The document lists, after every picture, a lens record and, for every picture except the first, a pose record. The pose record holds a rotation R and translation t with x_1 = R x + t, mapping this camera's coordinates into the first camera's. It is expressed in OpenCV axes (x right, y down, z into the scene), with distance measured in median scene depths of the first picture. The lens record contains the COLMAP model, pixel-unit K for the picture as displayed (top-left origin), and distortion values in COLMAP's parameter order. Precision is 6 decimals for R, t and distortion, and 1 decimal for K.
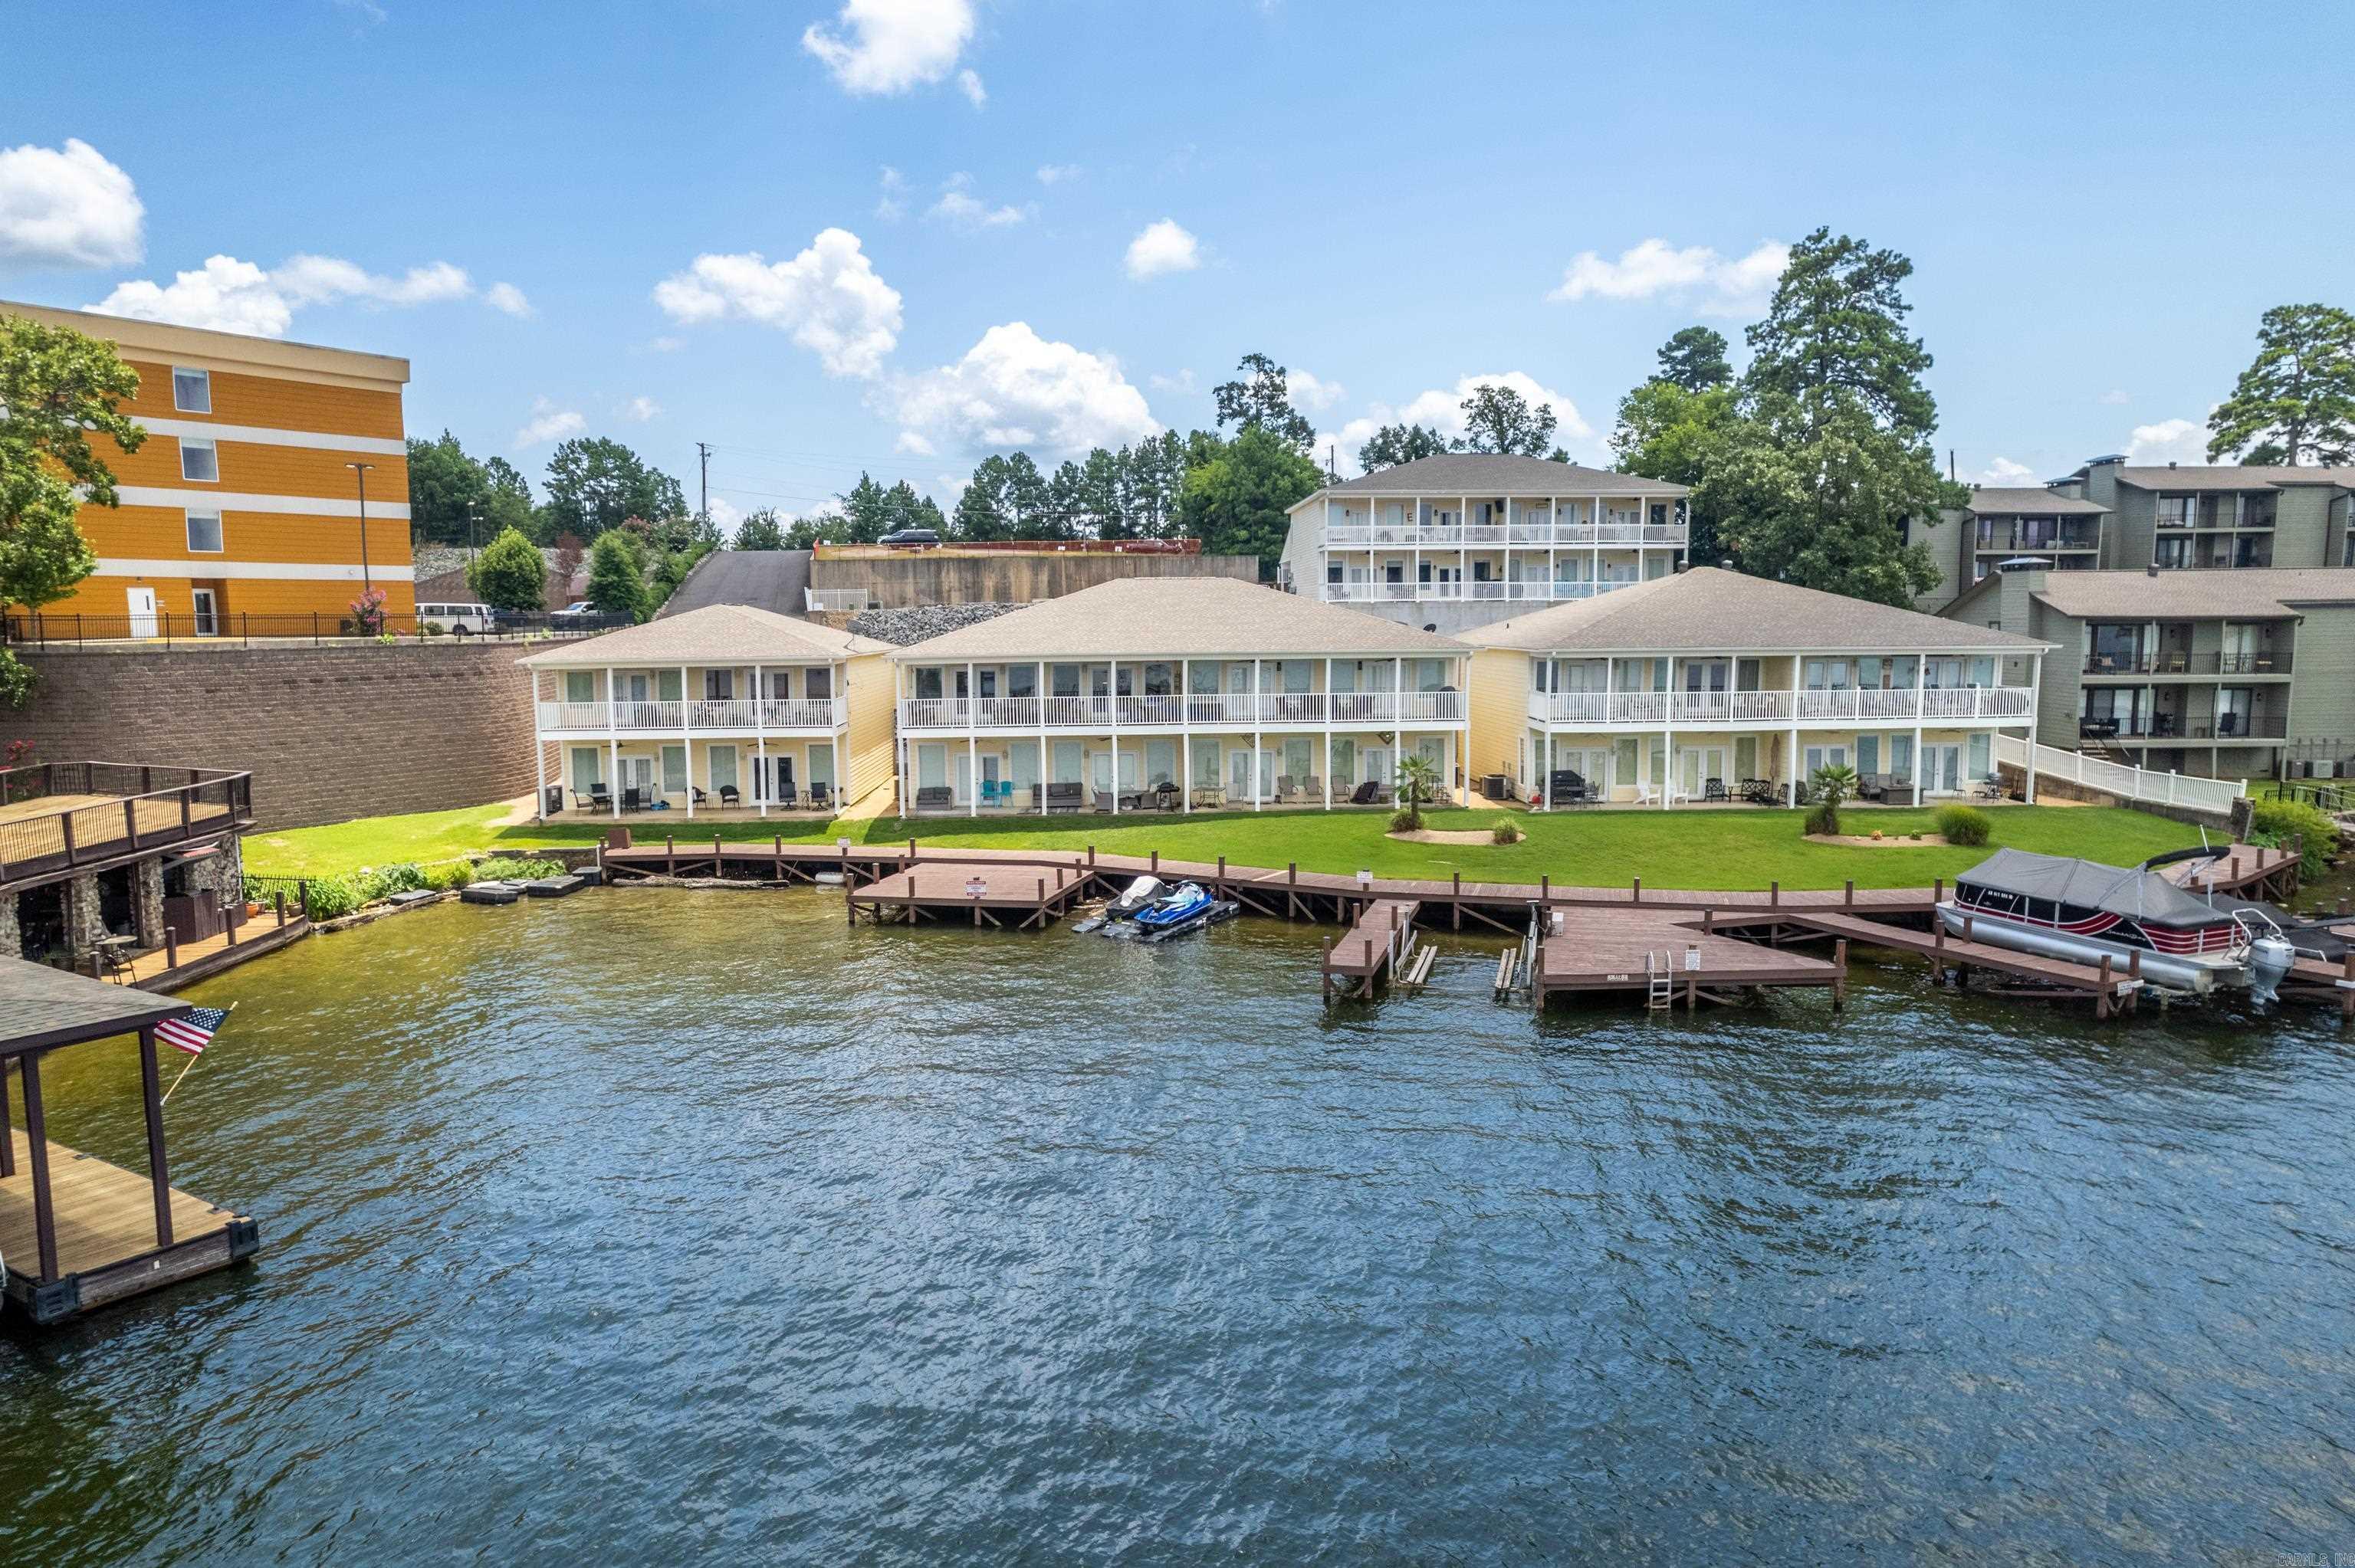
lens RADIAL K [[1509.1, 0, 1183.0], [0, 1509.1, 804.8], [0, 0, 1]] dist [-0.045448, 0.040672]
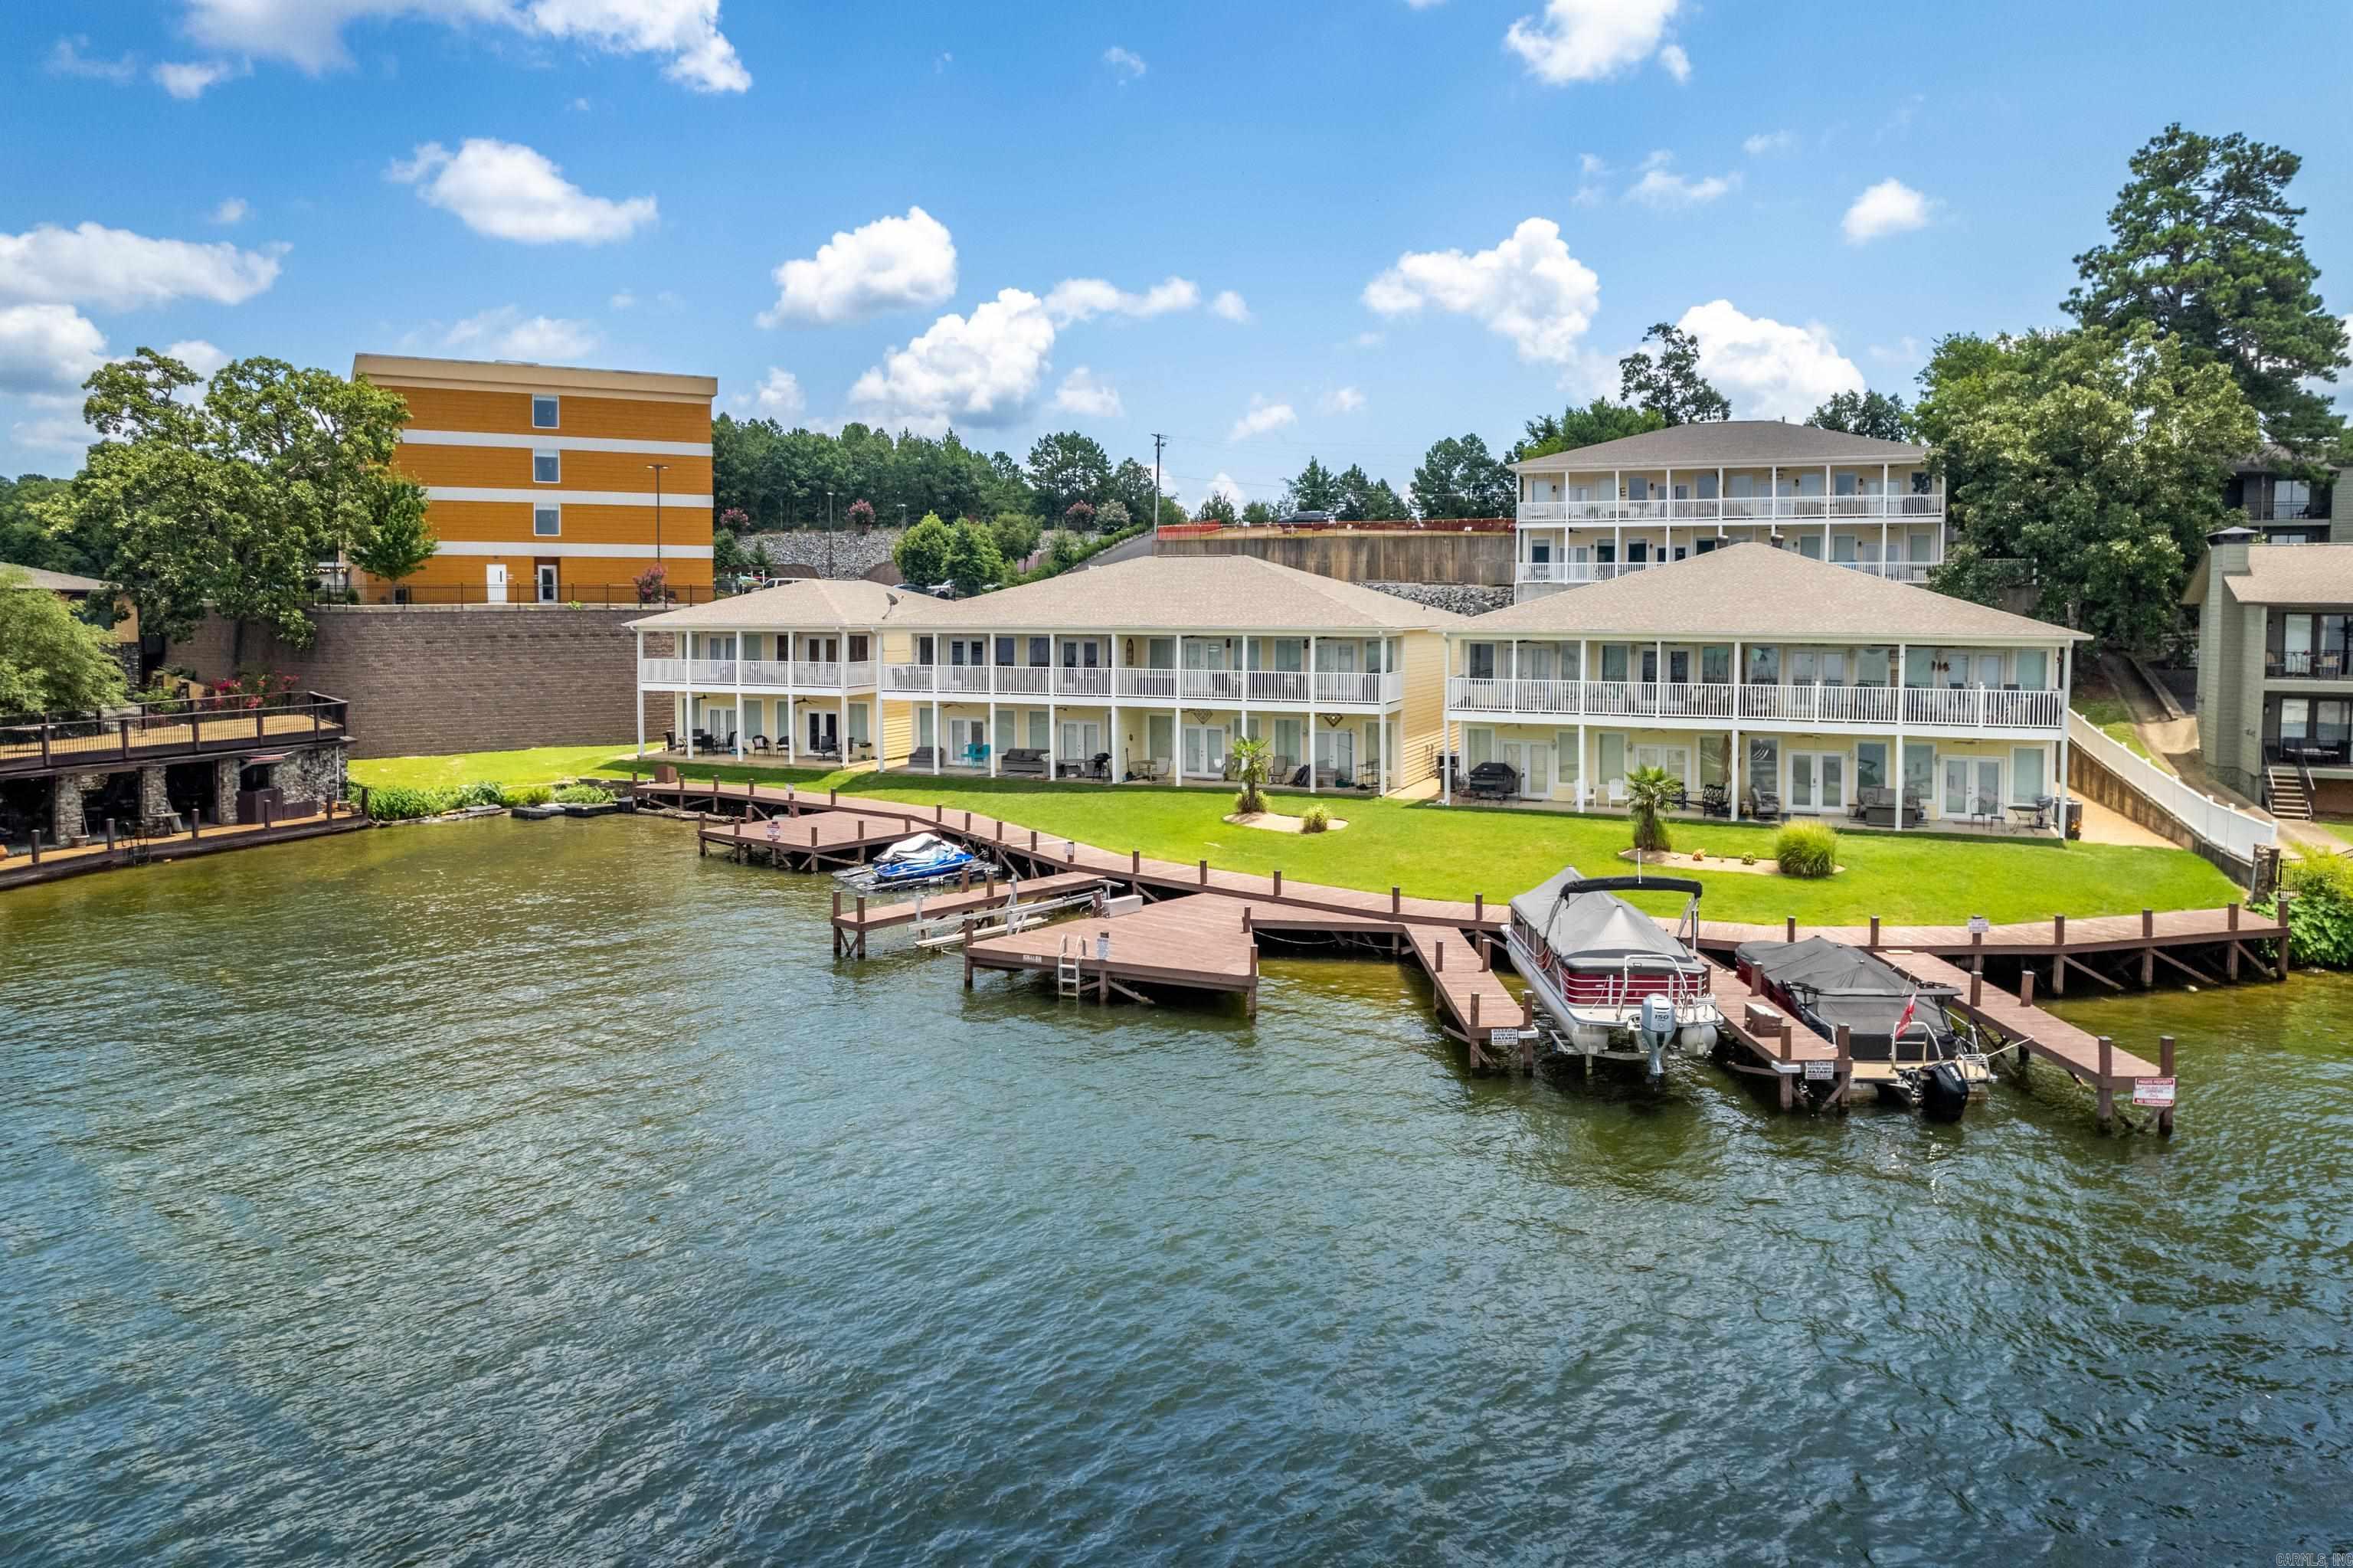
lens RADIAL K [[1508.1, 0, 1220.6], [0, 1508.1, 729.7], [0, 0, 1]] dist [-0.045448, 0.040672]
pose [[0.911068, 0.046104, -0.409670, 0.386575], [-0.061371, 0.997822, -0.024189, -0.008424], [0.407662, 0.047180, 0.911913, 0.073229]]
